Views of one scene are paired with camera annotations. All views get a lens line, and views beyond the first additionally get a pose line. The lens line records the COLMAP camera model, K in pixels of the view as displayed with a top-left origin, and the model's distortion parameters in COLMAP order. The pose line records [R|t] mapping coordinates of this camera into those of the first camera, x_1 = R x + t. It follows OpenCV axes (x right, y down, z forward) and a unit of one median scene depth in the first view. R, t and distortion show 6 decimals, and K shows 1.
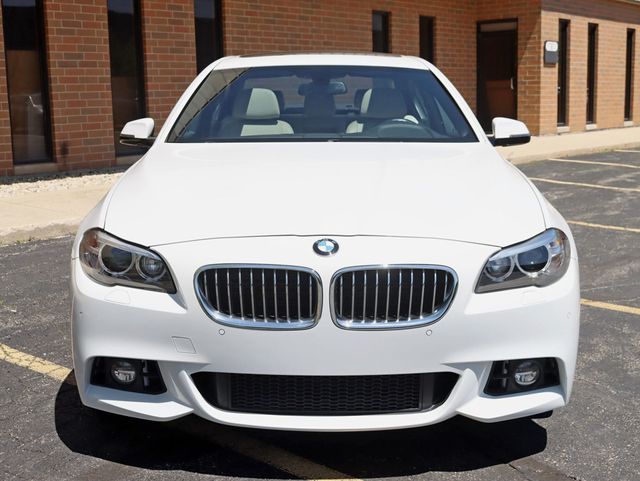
lens RADIAL K [[798.2, 0, 319.9], [0, 798.2, 228.7], [0, 0, 1]] dist [-0.028831, -0.043293]
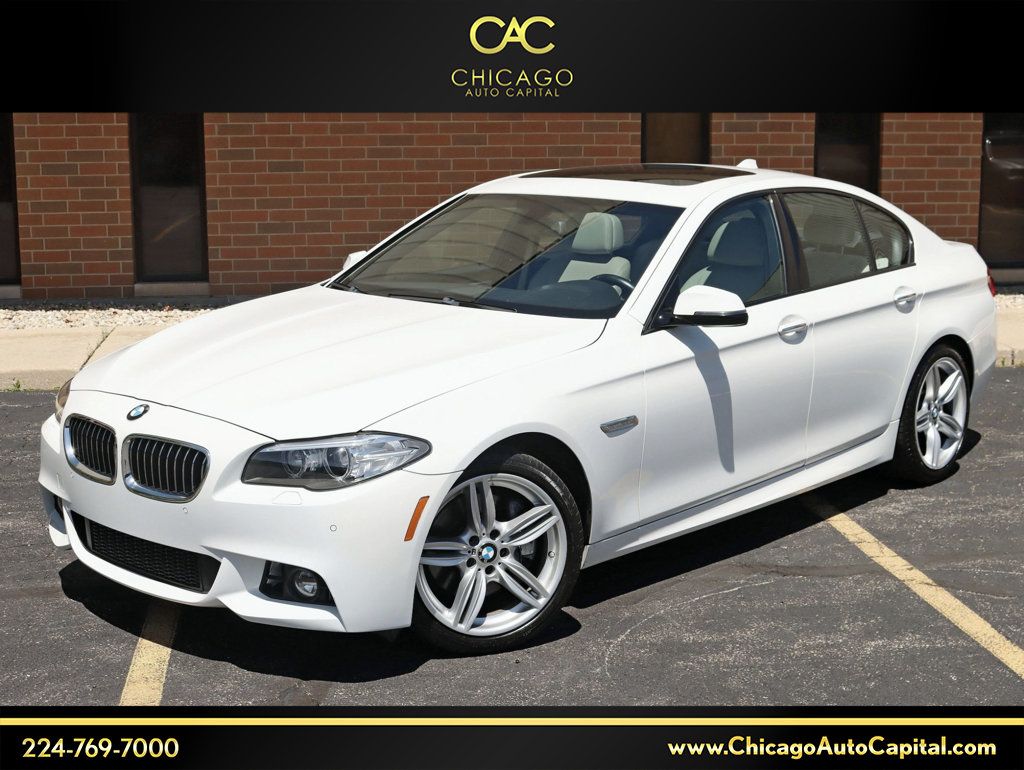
lens RADIAL K [[1373.9, 0, 509.8], [0, 1373.9, 343.8], [0, 0, 1]] dist [-0.043043, -0.069074]
pose [[0.787601, 0.109948, -0.606298, 1.359459], [-0.121748, 0.992322, 0.021796, -0.152558], [0.604039, 0.056649, 0.794939, -0.124063]]
